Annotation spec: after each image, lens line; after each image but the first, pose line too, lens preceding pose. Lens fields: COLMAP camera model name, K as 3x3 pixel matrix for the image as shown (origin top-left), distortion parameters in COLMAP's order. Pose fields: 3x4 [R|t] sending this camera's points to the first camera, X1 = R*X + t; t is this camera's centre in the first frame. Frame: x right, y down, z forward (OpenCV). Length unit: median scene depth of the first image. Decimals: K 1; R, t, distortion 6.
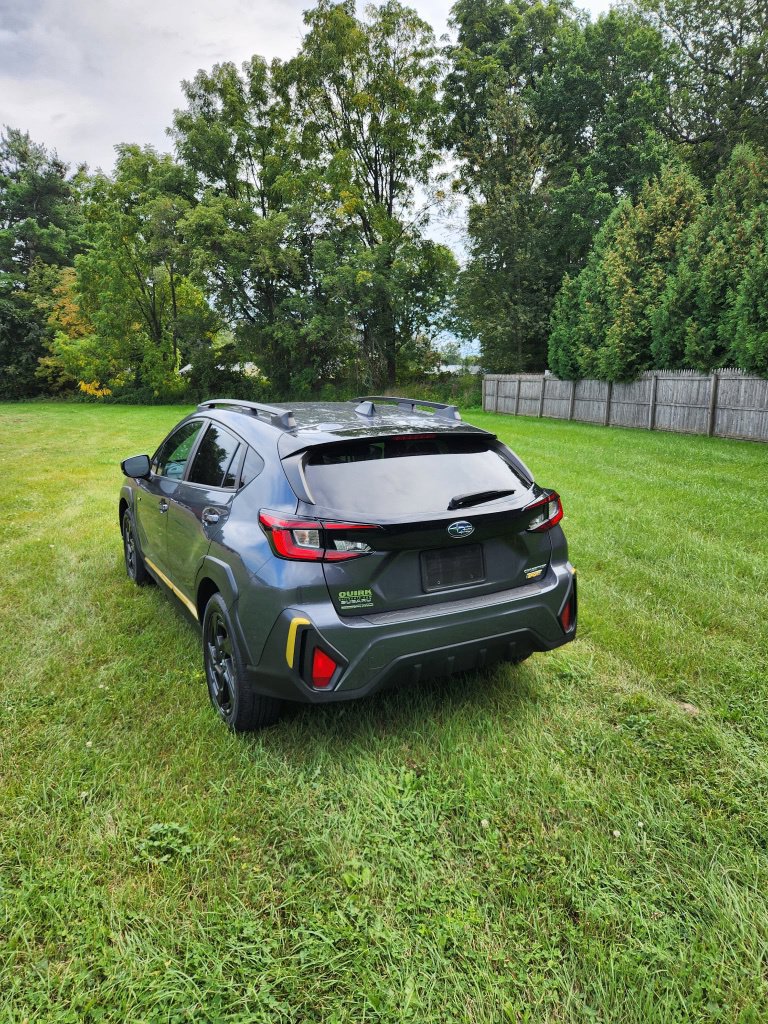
lens RADIAL K [[690.3, 0, 391.7], [0, 690.3, 512.8], [0, 0, 1]] dist [0.070811, -0.054694]
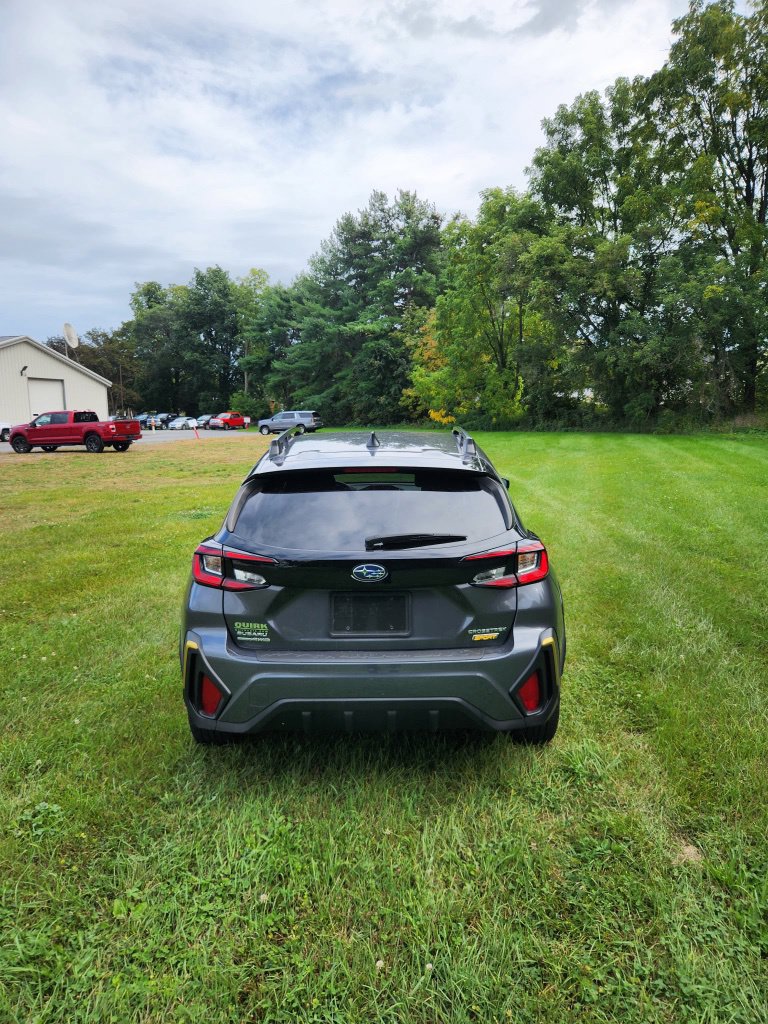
lens RADIAL K [[690.3, 0, 397.0], [0, 690.3, 519.1], [0, 0, 1]] dist [0.070811, -0.054694]
pose [[0.877830, 0.075182, -0.473035, 0.051799], [-0.088477, 0.996061, -0.005882, -0.004165], [0.470730, 0.047016, 0.881024, 0.019849]]
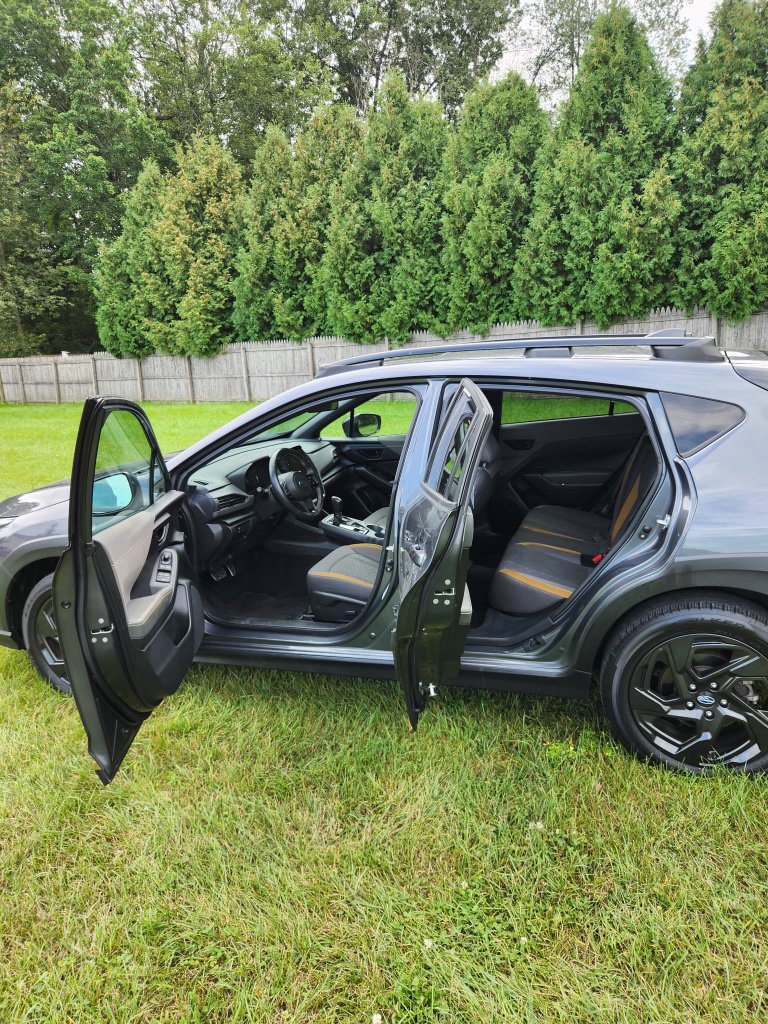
lens RADIAL K [[690.3, 0, 390.1], [0, 690.3, 506.1], [0, 0, 1]] dist [0.070811, -0.054694]
pose [[0.733966, -0.194855, 0.650634, -0.094827], [0.185975, 0.979008, 0.083403, -0.010103], [-0.653228, 0.059787, 0.754797, 0.069934]]
